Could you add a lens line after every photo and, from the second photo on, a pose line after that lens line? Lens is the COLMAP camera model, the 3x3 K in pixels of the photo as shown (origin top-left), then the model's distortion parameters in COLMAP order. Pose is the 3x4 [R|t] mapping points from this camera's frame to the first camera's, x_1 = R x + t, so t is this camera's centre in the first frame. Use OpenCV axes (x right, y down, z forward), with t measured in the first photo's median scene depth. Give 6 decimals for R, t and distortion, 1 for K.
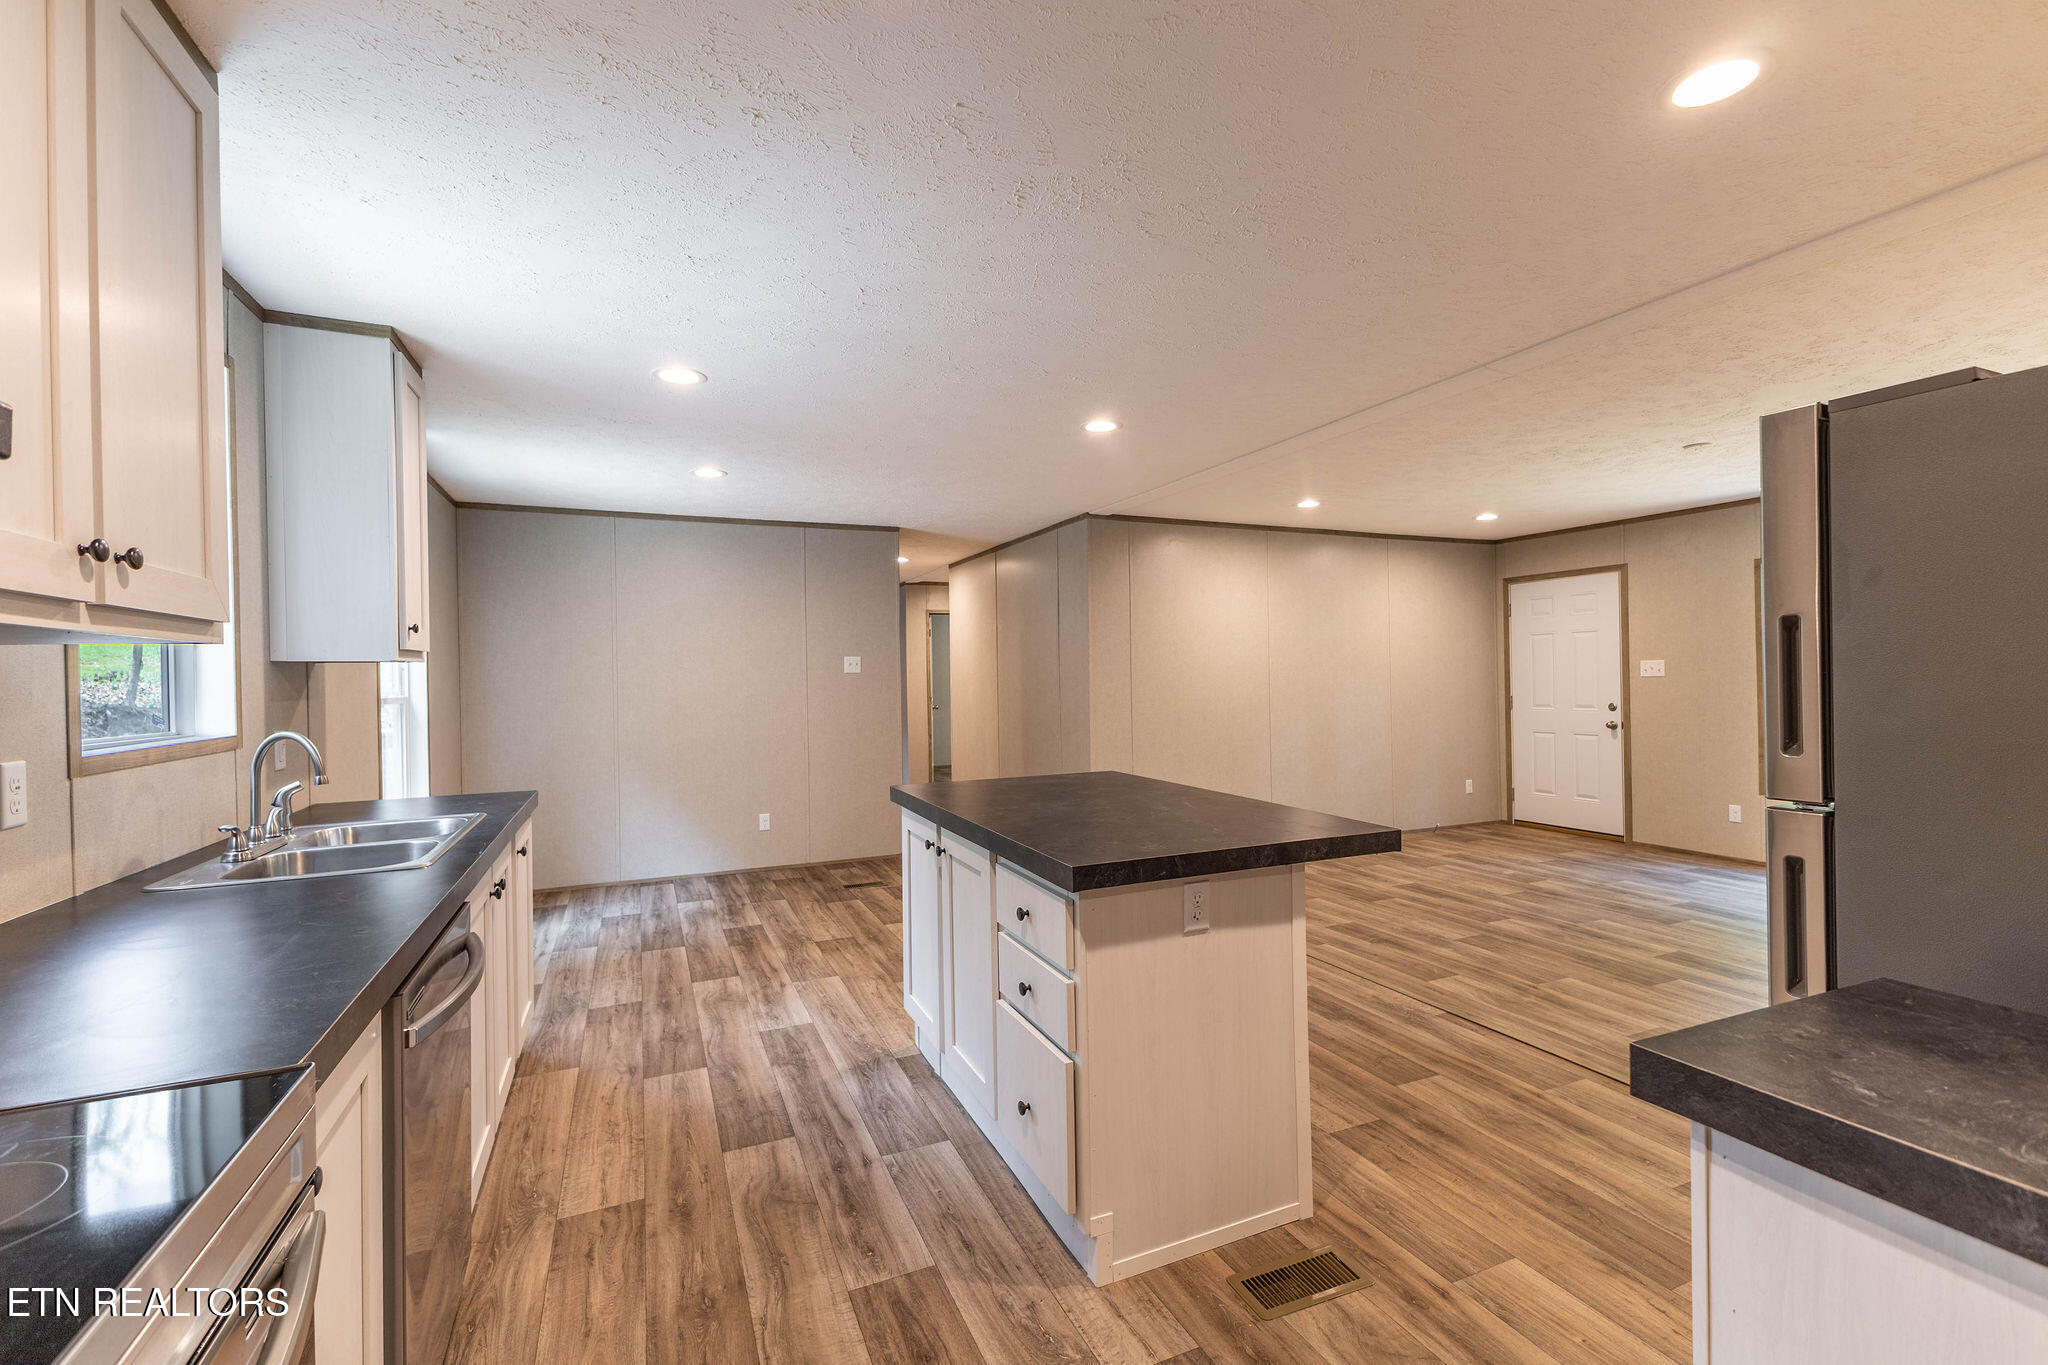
lens RADIAL K [[873.3, 0, 1021.5], [0, 873.3, 670.0], [0, 0, 1]] dist [0.001891, 0.000140]
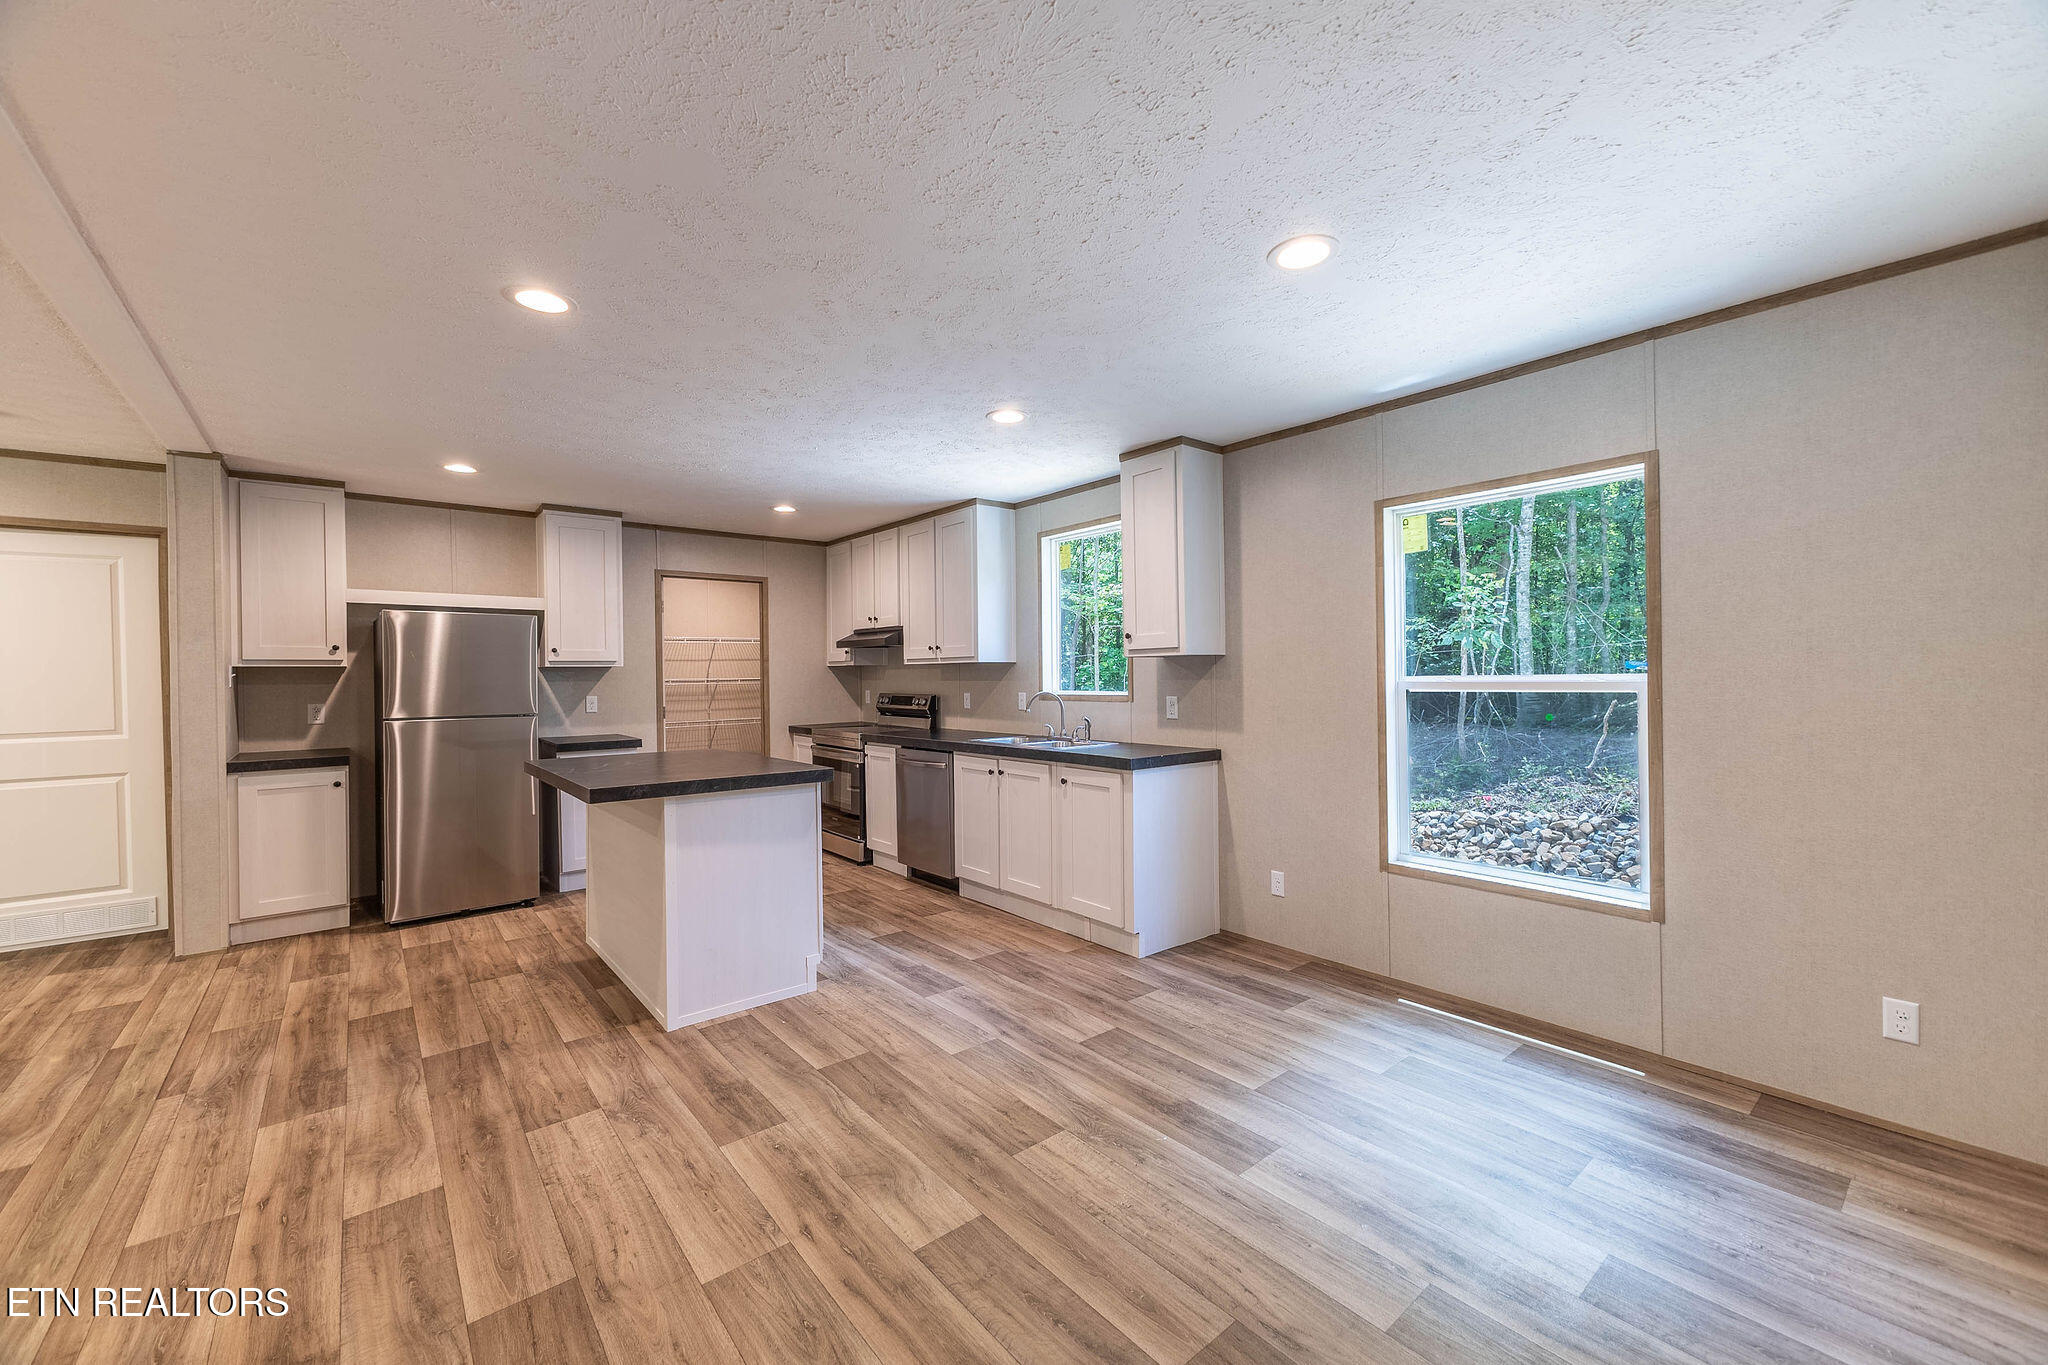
lens RADIAL K [[801.2, 0, 1024.0], [0, 801.2, 682.5], [0, 0, 1]] dist [0.005370, -0.000142]
pose [[-0.960890, 0.028277, -0.275483, -0.102979], [0.027491, 0.999599, 0.006715, 0.018995], [0.275562, -0.001121, -0.961283, 2.076462]]
